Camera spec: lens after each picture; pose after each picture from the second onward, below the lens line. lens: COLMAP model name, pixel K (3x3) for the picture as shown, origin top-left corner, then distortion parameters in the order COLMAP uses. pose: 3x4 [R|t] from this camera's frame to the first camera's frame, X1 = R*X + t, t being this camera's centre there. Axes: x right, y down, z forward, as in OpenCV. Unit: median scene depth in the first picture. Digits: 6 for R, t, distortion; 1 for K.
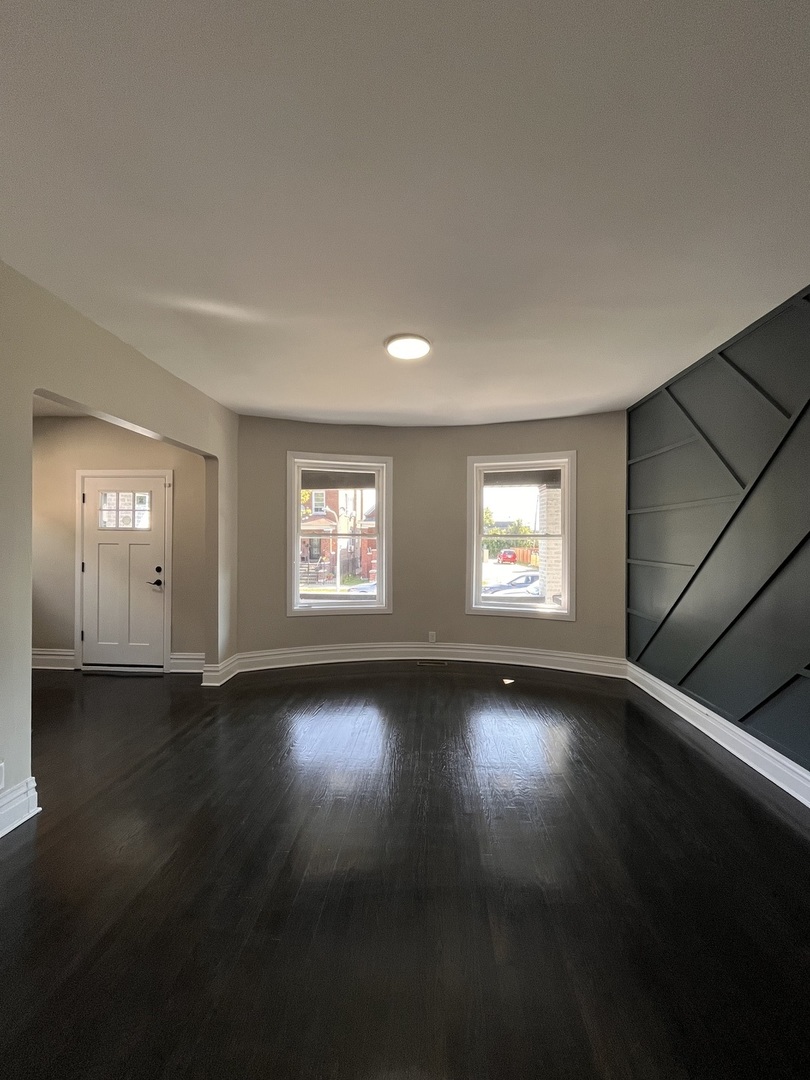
lens RADIAL K [[435.2, 0, 405.0], [0, 435.2, 540.0], [0, 0, 1]] dist [-0.002249, -0.000390]
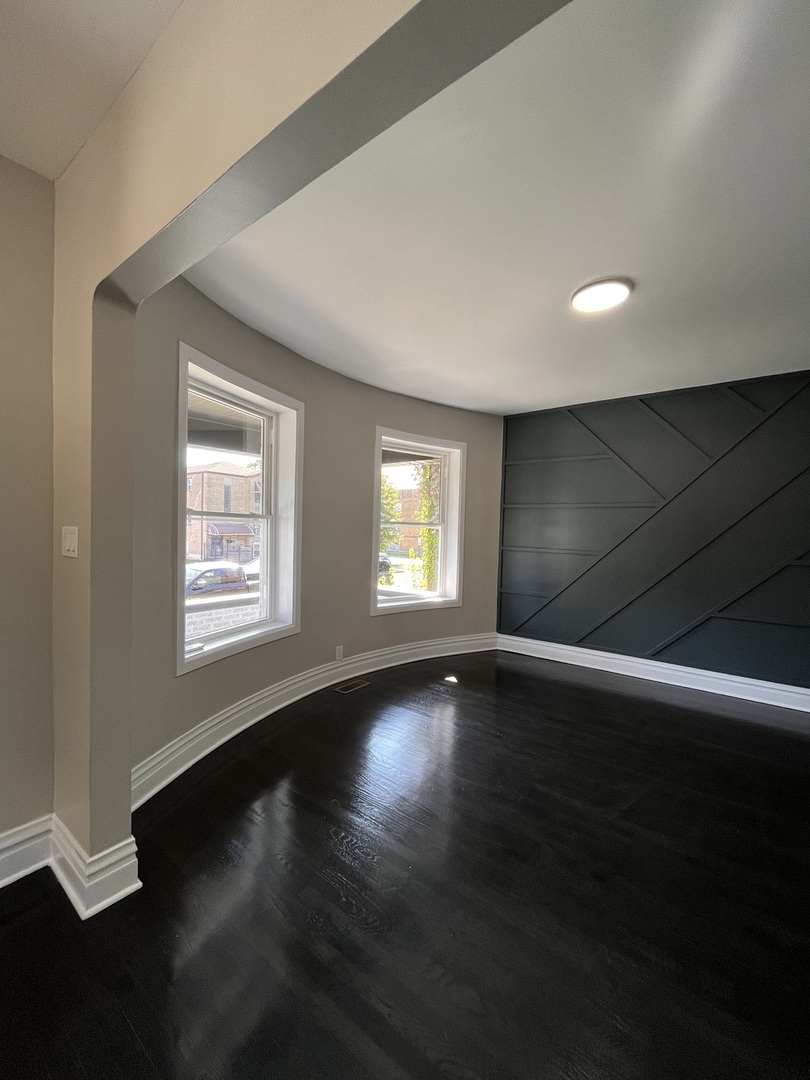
lens RADIAL K [[435.2, 0, 405.0], [0, 435.2, 540.0], [0, 0, 1]] dist [-0.002249, -0.000390]
pose [[0.558626, -0.012456, 0.829326, -0.536384], [-0.023556, 0.999246, 0.030876, -0.002210], [-0.829085, -0.036784, 0.557912, 0.512875]]
